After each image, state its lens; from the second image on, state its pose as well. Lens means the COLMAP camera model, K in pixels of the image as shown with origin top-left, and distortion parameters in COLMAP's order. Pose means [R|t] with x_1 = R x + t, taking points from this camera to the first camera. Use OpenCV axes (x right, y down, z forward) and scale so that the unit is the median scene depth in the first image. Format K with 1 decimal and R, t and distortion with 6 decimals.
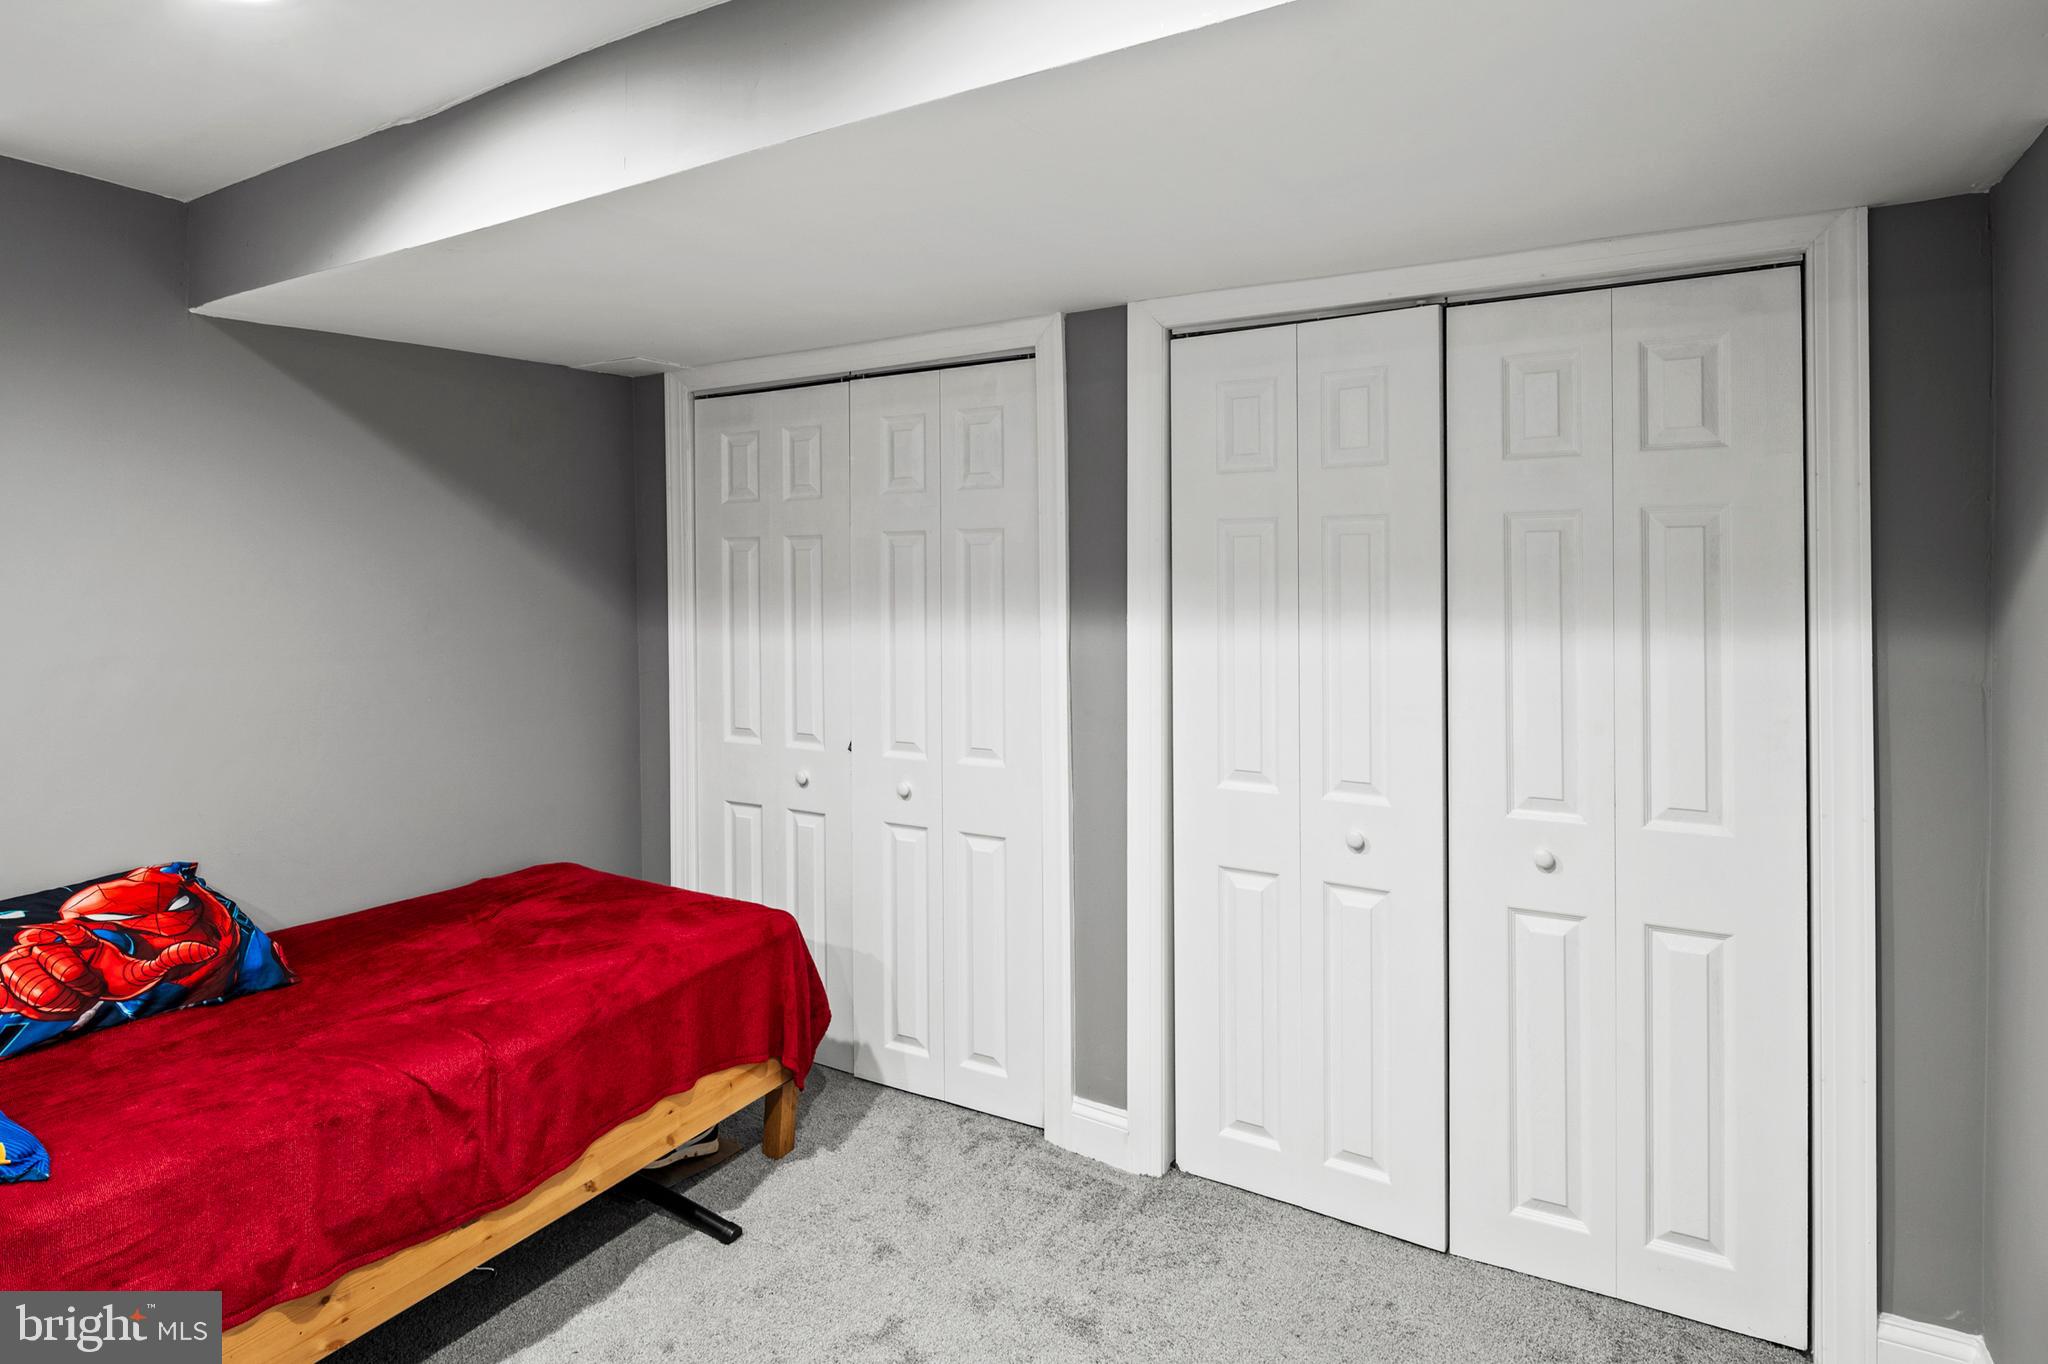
lens RADIAL K [[1111.4, 0, 1023.0], [0, 1111.4, 561.8], [0, 0, 1]] dist [0.003006, -0.006711]
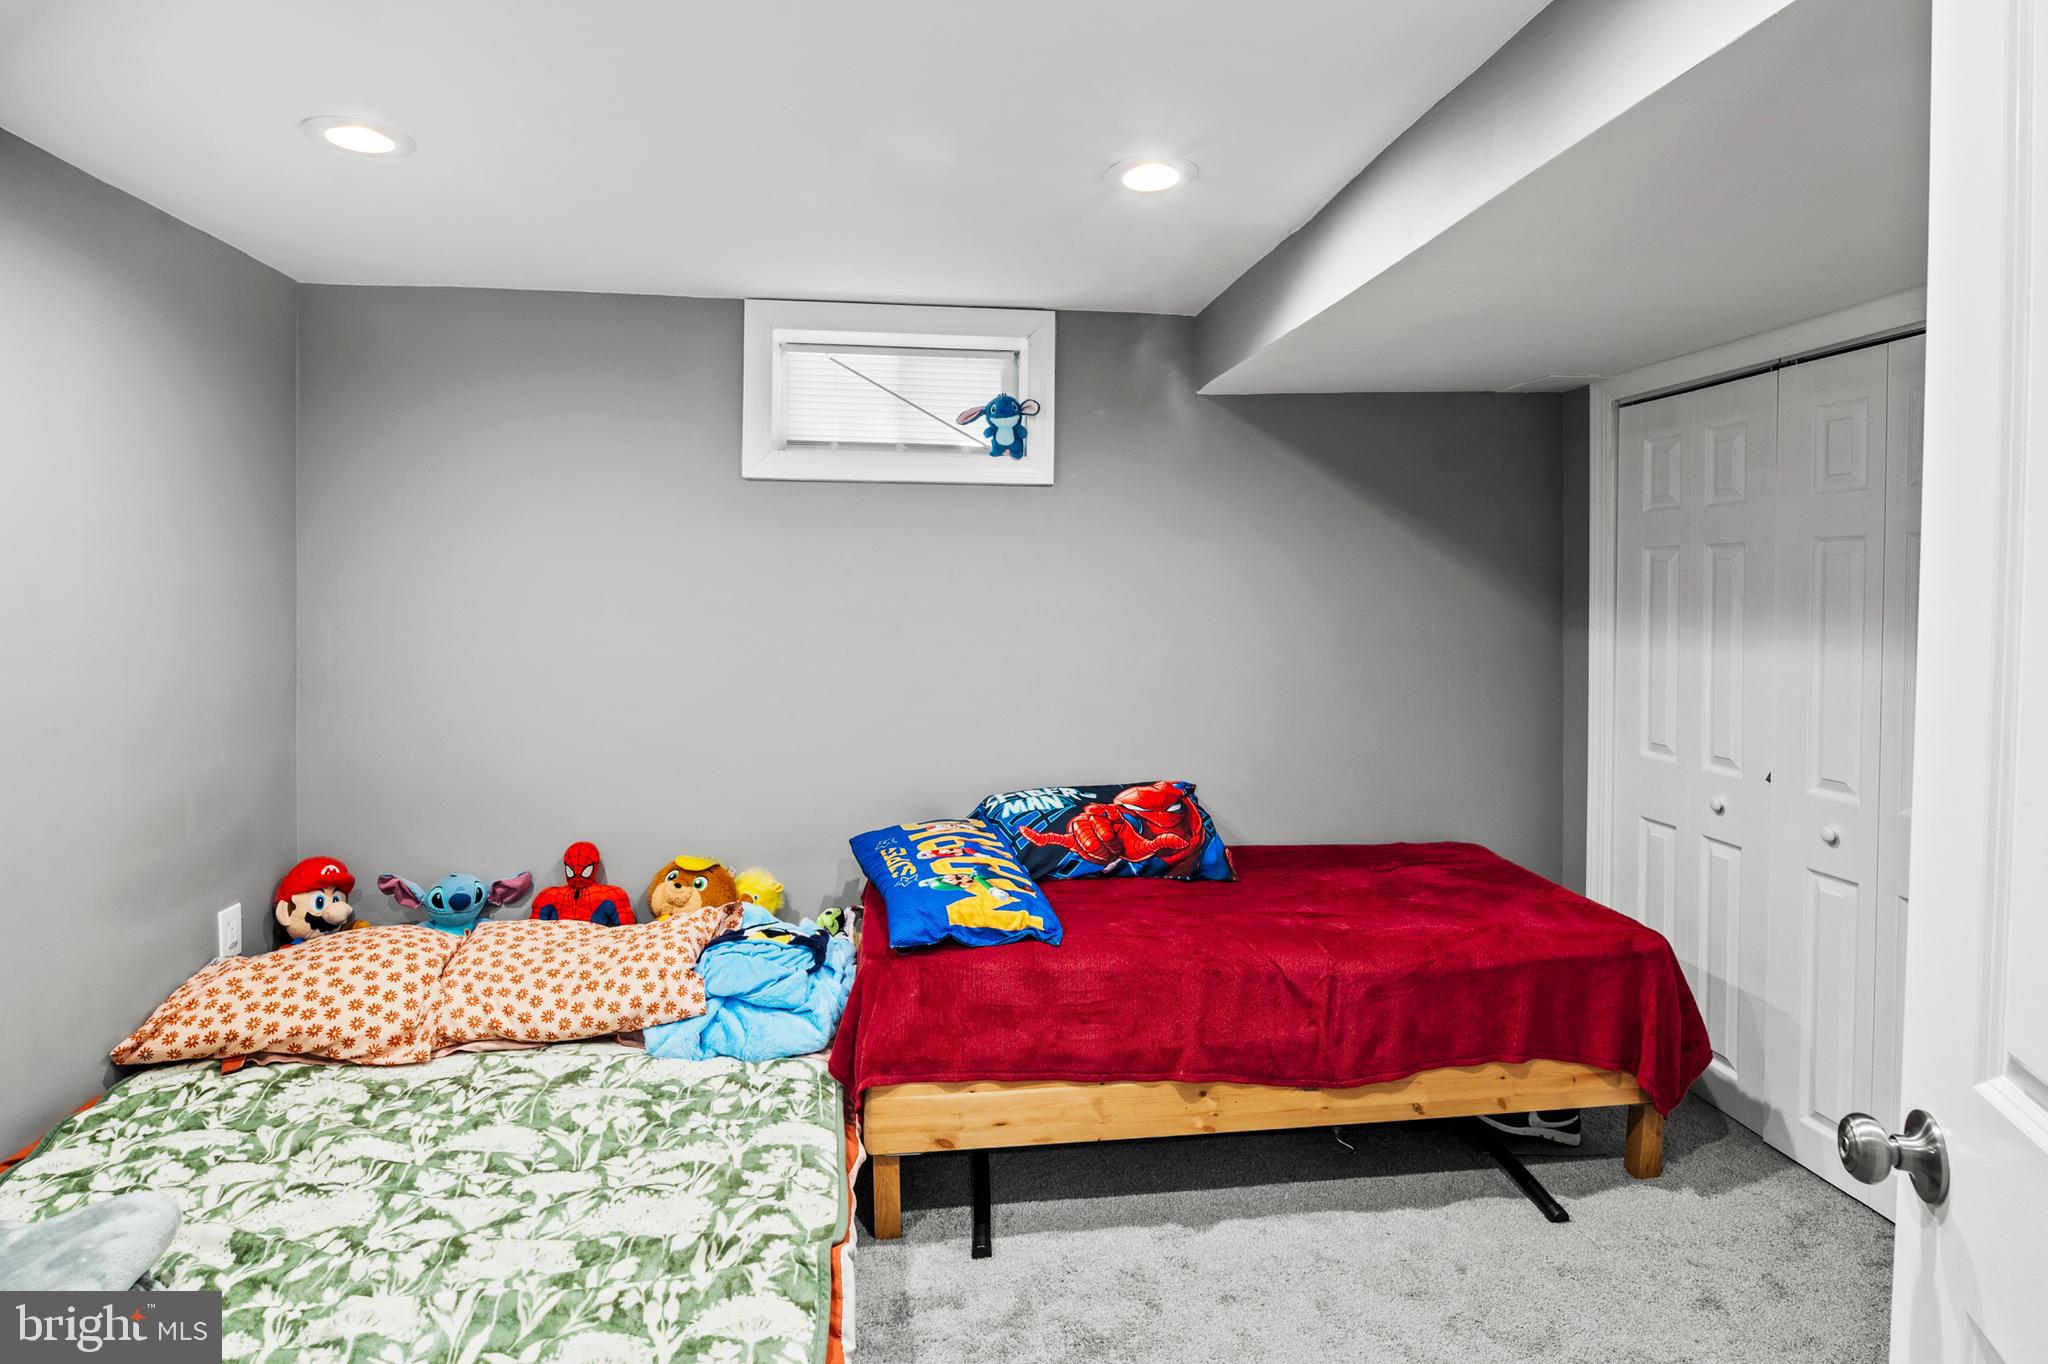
lens RADIAL K [[1082.5, 0, 1021.0], [0, 1082.5, 575.9], [0, 0, 1]] dist [-0.000875, -0.002042]
pose [[0.616292, 0.004611, -0.787504, 0.221601], [-0.001310, 0.999987, 0.004829, -0.000315], [0.787516, -0.001945, 0.616291, -0.021991]]
